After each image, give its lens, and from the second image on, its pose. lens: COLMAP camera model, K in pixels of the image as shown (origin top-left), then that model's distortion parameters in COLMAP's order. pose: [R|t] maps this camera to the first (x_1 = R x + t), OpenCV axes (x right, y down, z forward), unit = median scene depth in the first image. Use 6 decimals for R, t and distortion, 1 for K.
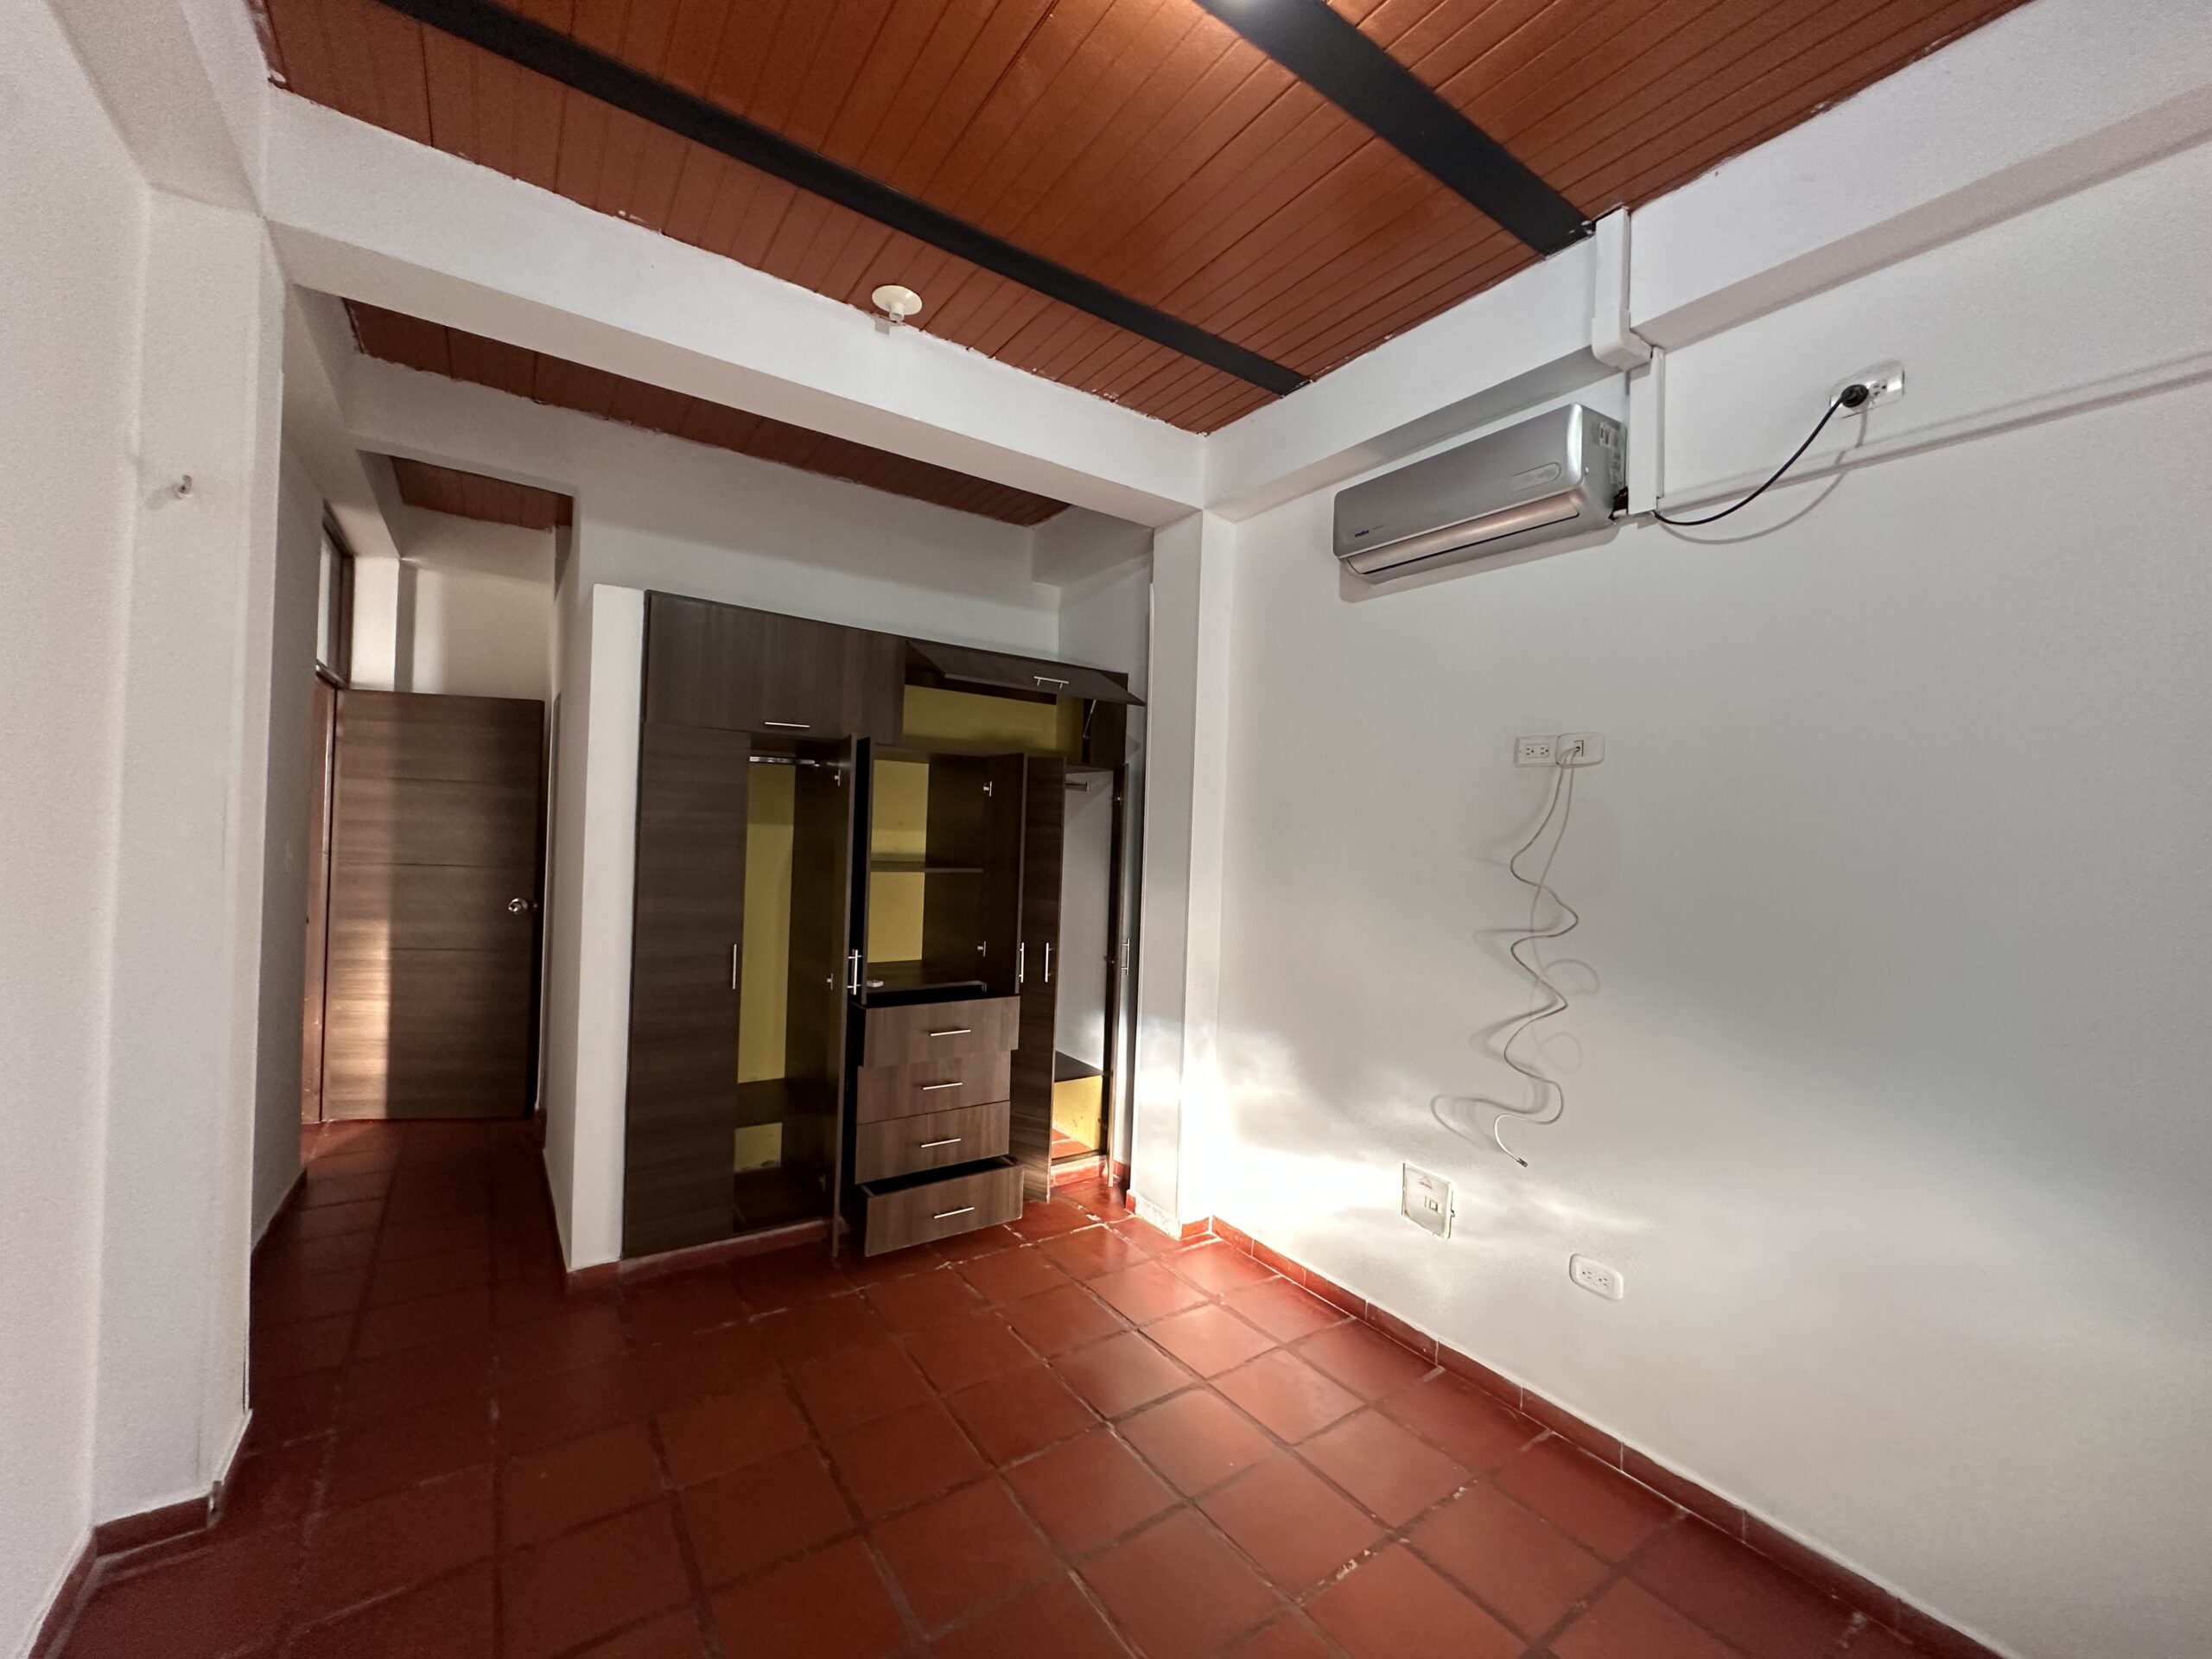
lens RADIAL K [[883.4, 0, 1102.0], [0, 883.4, 829.2], [0, 0, 1]] dist [0.003539, 0.000718]
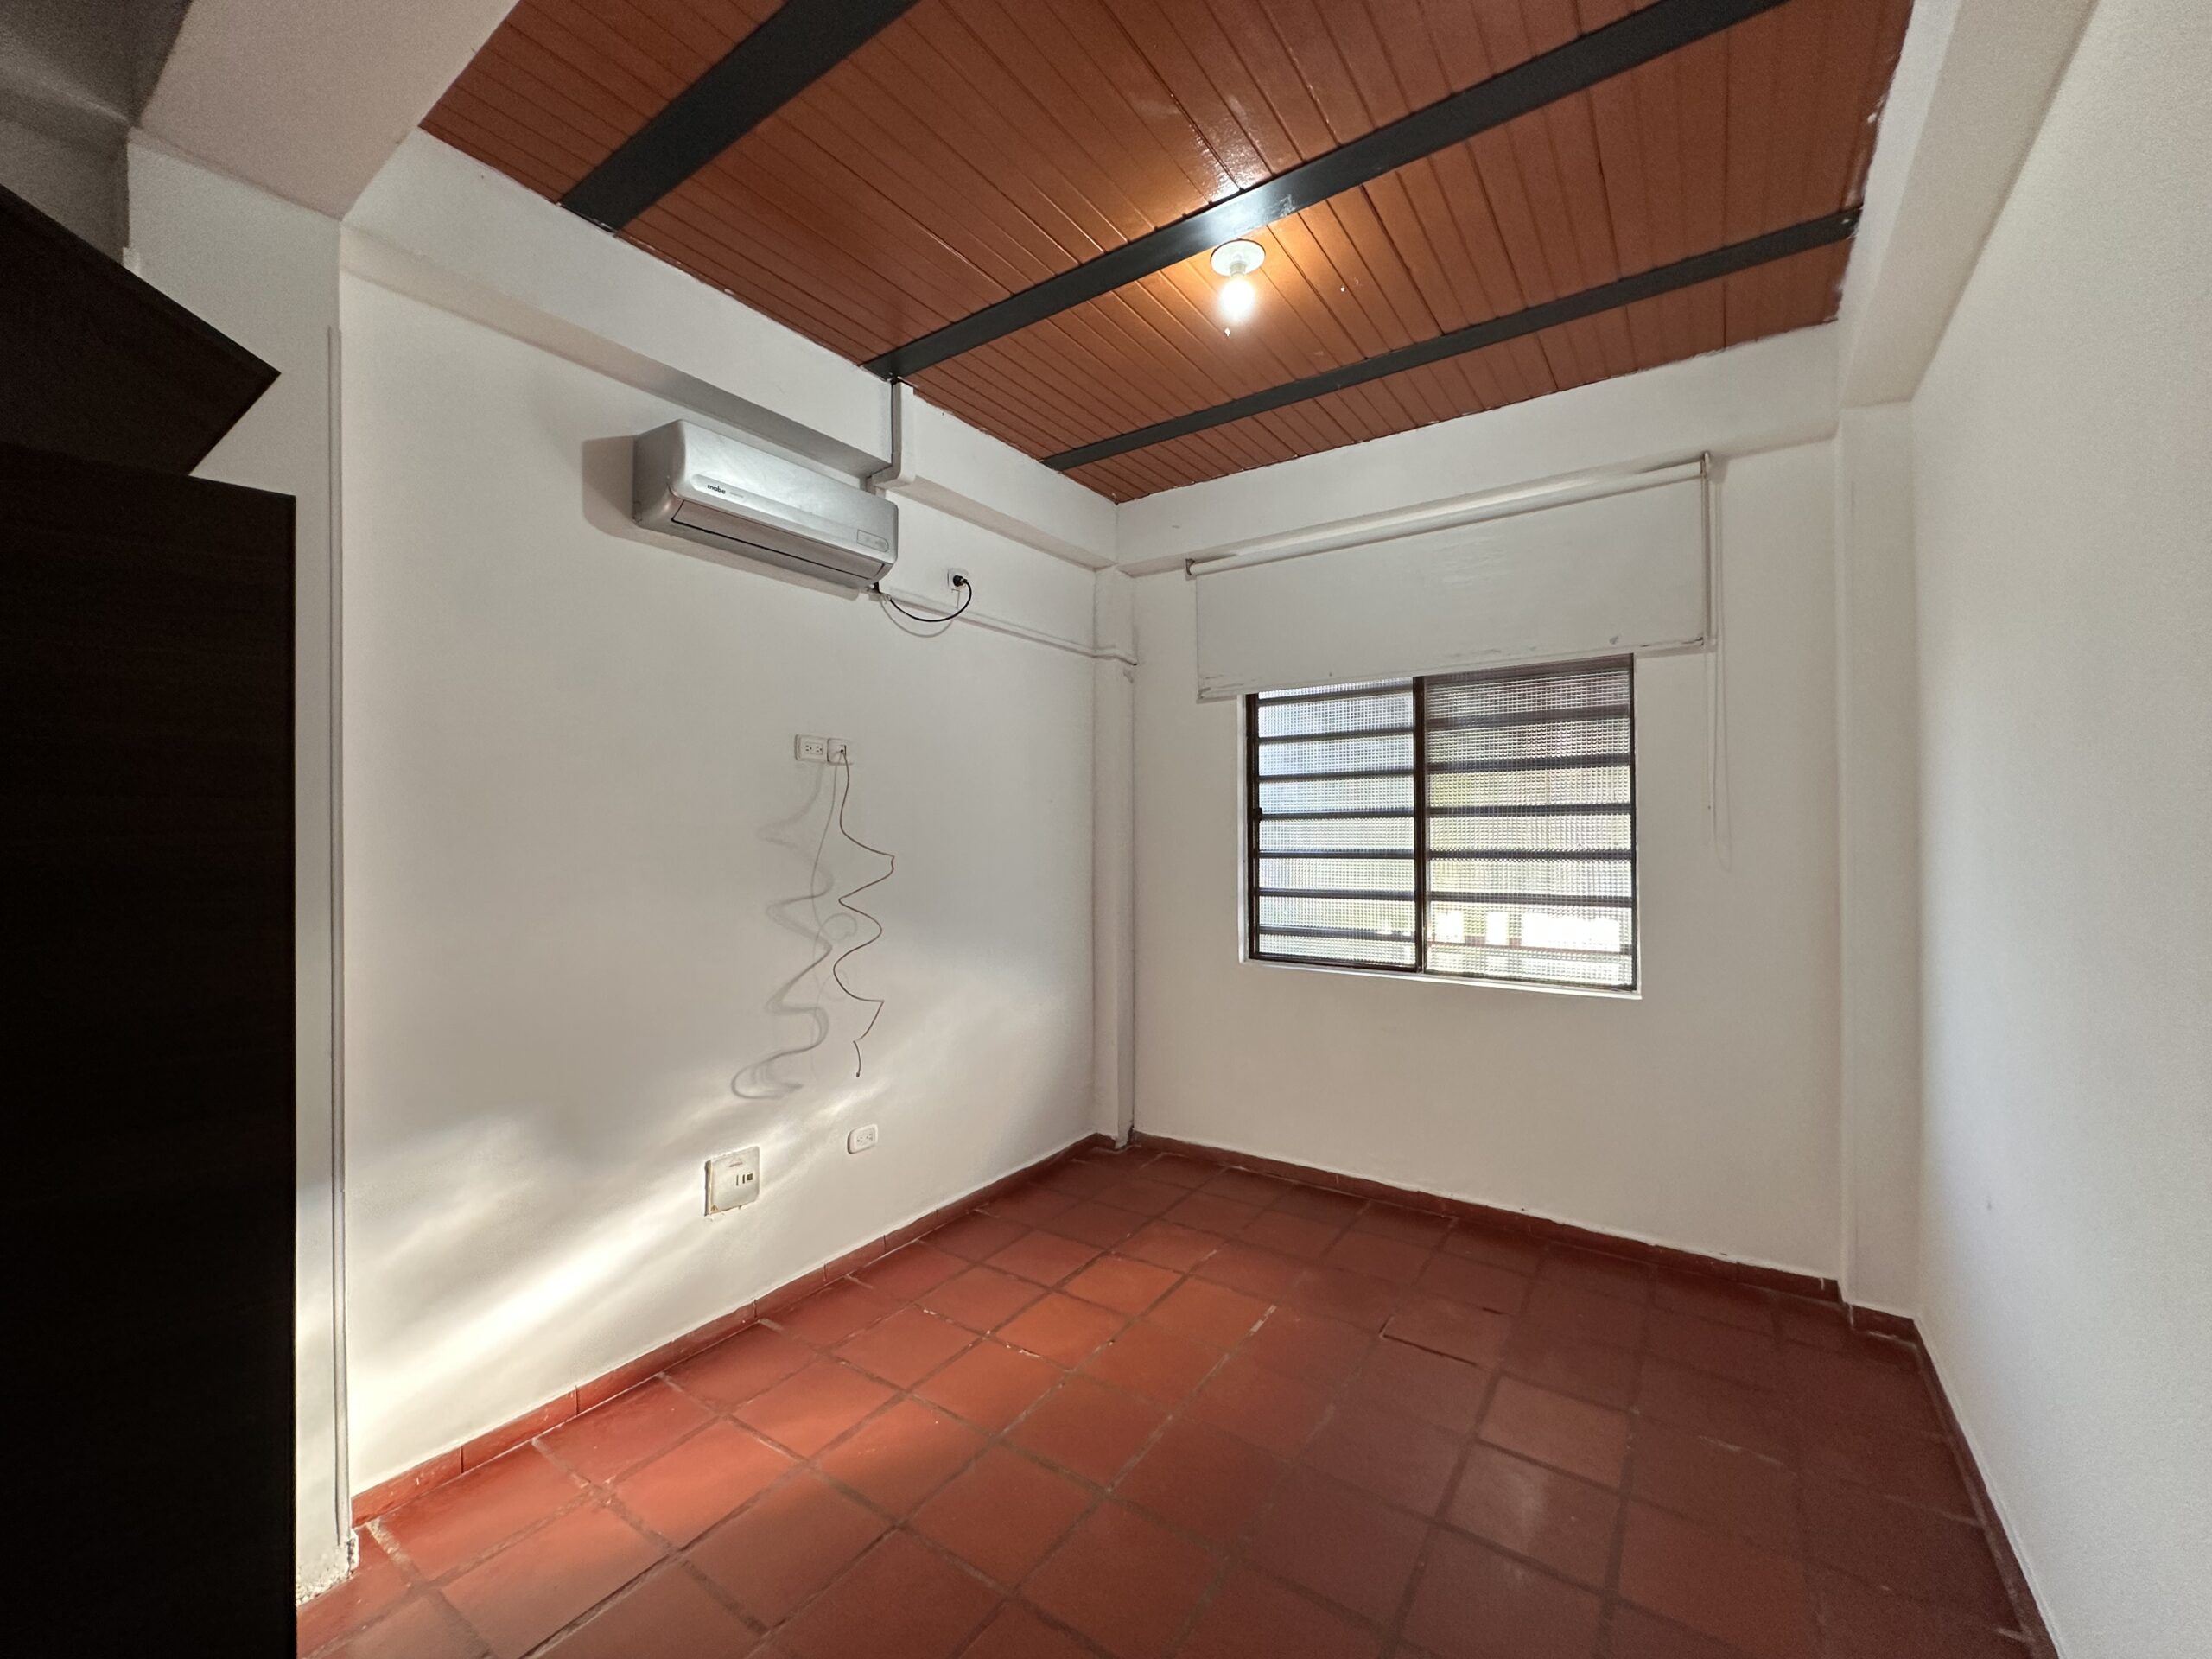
lens RADIAL K [[883.4, 0, 1107.4], [0, 883.4, 827.4], [0, 0, 1]] dist [0.003539, 0.000718]
pose [[-0.350475, -0.029525, 0.936107, -0.776839], [-0.011795, 0.999563, 0.027110, -0.017633], [-0.936498, -0.001540, -0.350670, 1.033339]]
